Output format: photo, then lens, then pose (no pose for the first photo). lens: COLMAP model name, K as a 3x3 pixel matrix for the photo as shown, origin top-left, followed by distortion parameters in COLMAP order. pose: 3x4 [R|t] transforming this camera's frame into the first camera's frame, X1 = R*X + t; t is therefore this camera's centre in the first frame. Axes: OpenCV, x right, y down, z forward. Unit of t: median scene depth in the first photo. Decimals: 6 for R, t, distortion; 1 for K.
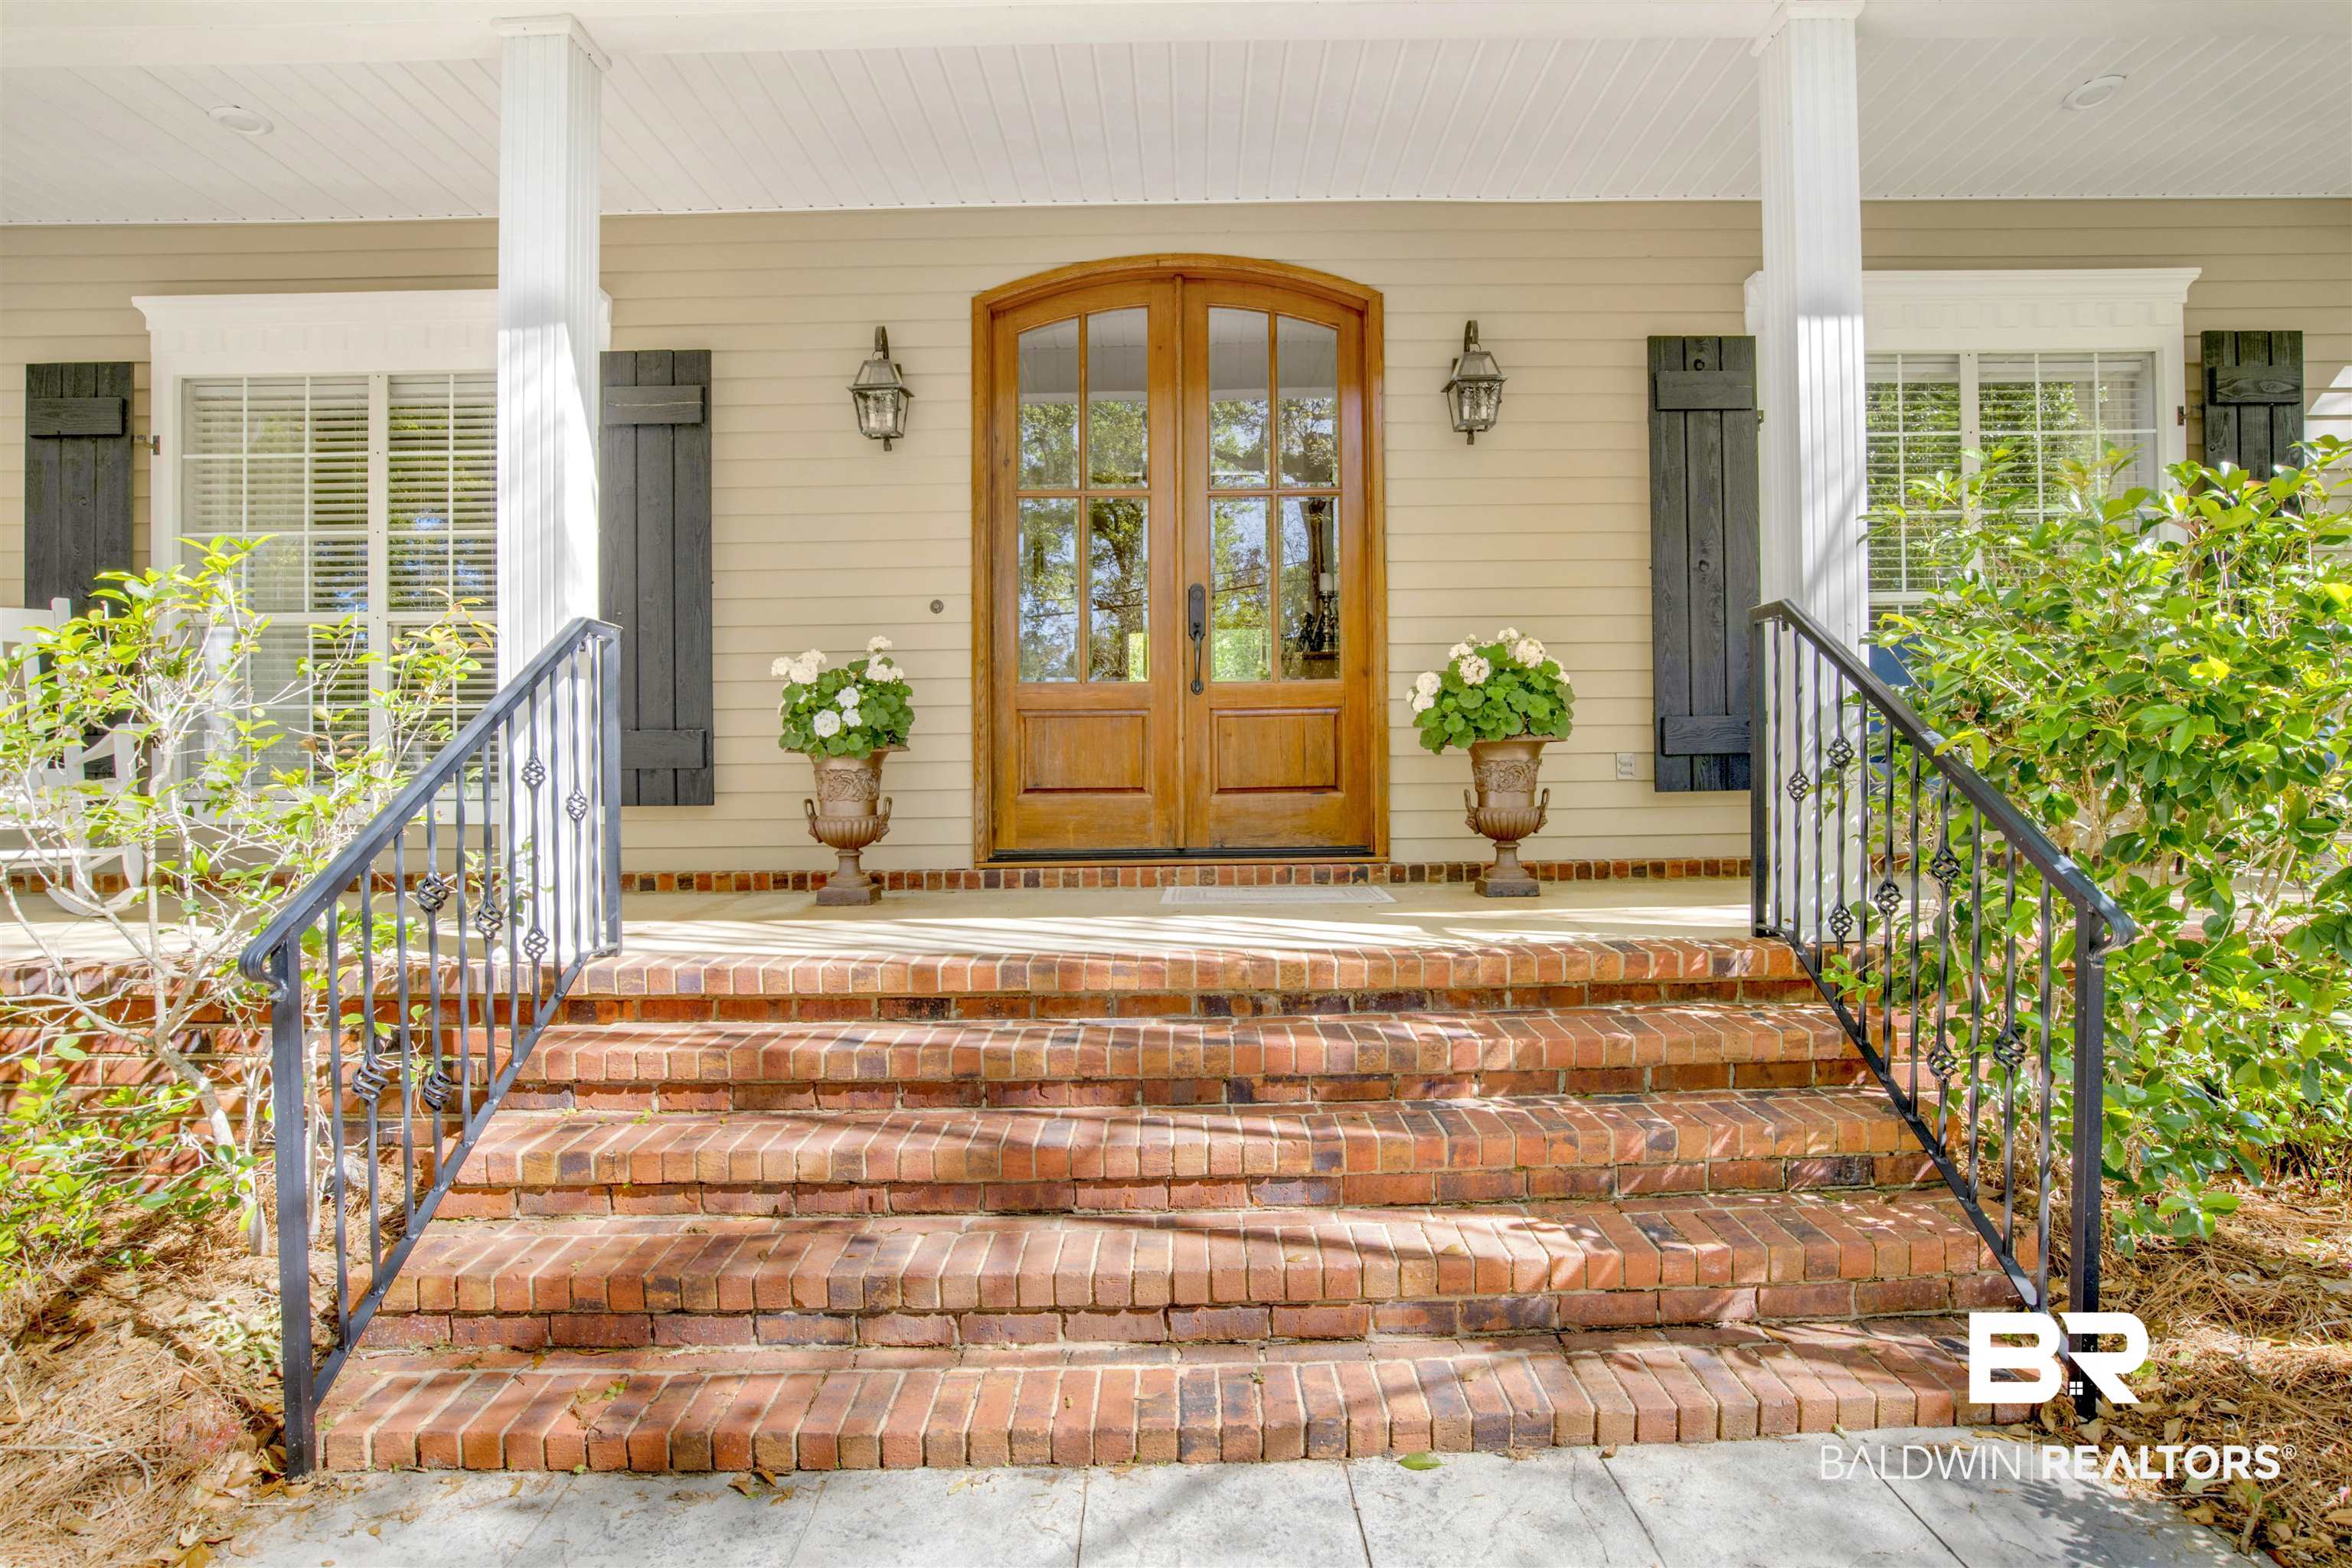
lens RADIAL K [[1224.8, 0, 1196.5], [0, 1224.8, 772.7], [0, 0, 1]] dist [-0.069845, 0.036152]
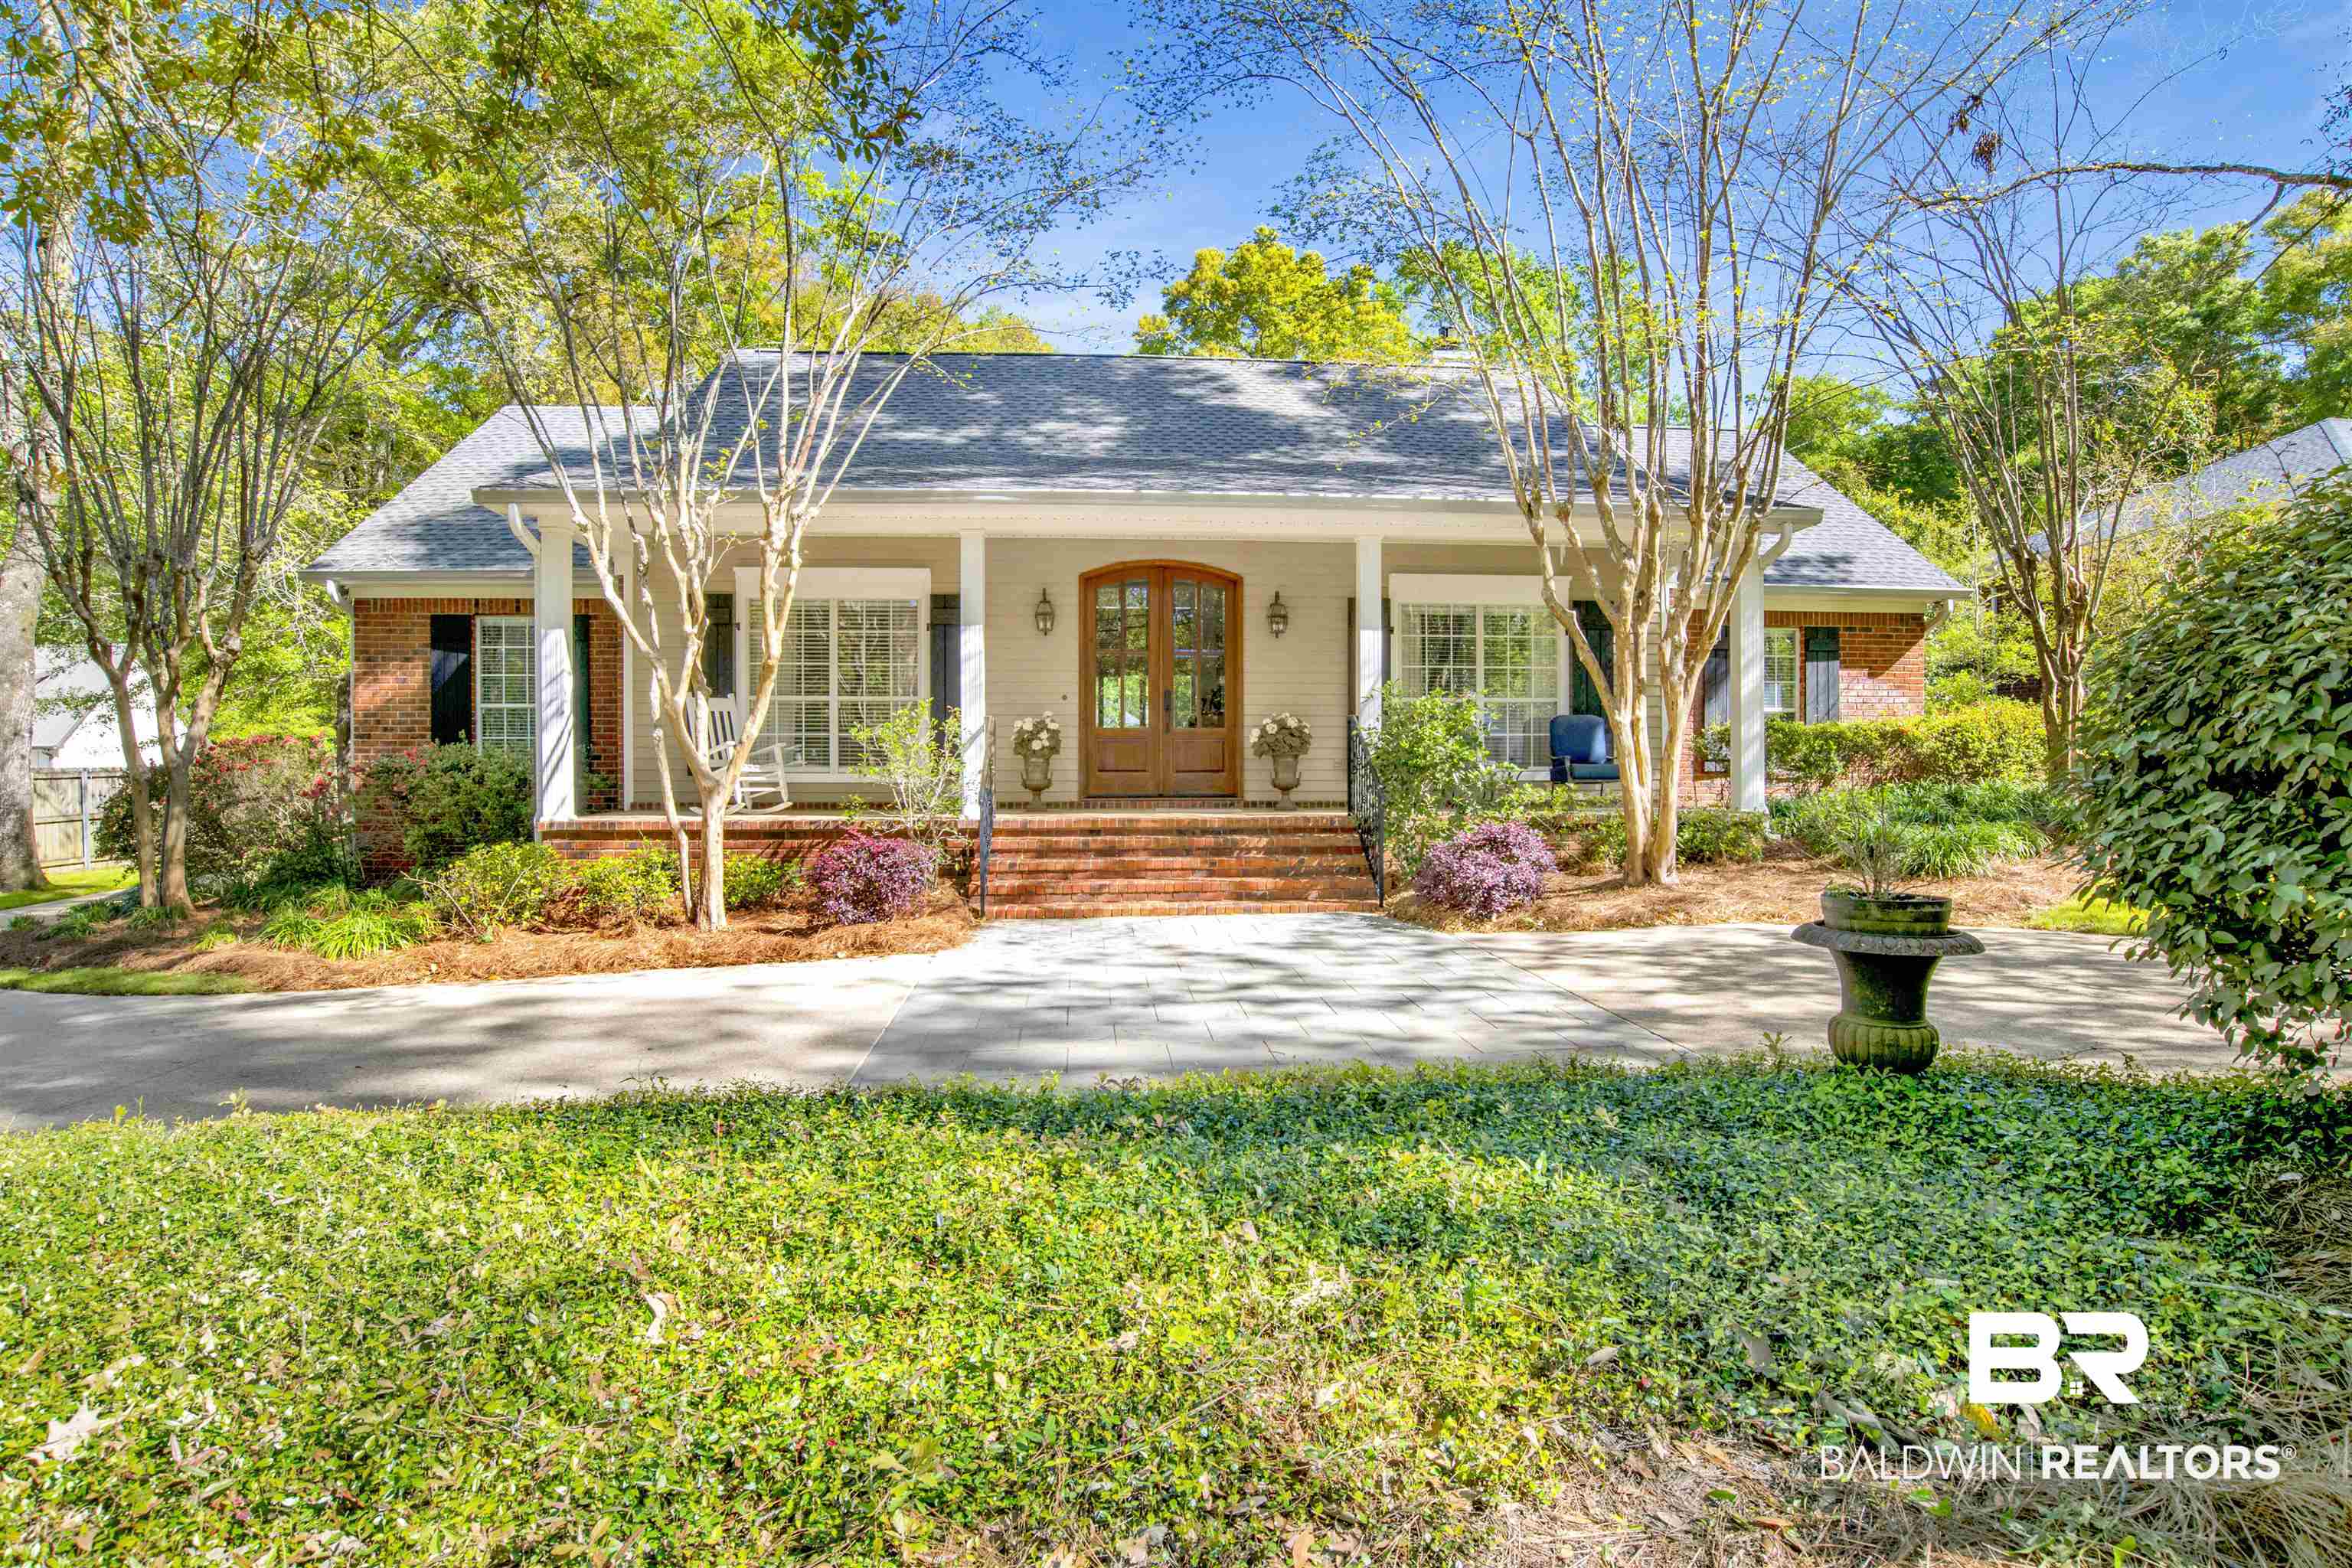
lens RADIAL K [[1224.8, 0, 1196.5], [0, 1224.8, 772.7], [0, 0, 1]] dist [-0.069845, 0.036152]
pose [[0.998168, 0.012567, 0.059183, -0.097759], [-0.012277, 0.999911, -0.005260, 0.030349], [-0.059244, 0.004523, 0.998233, -1.644825]]
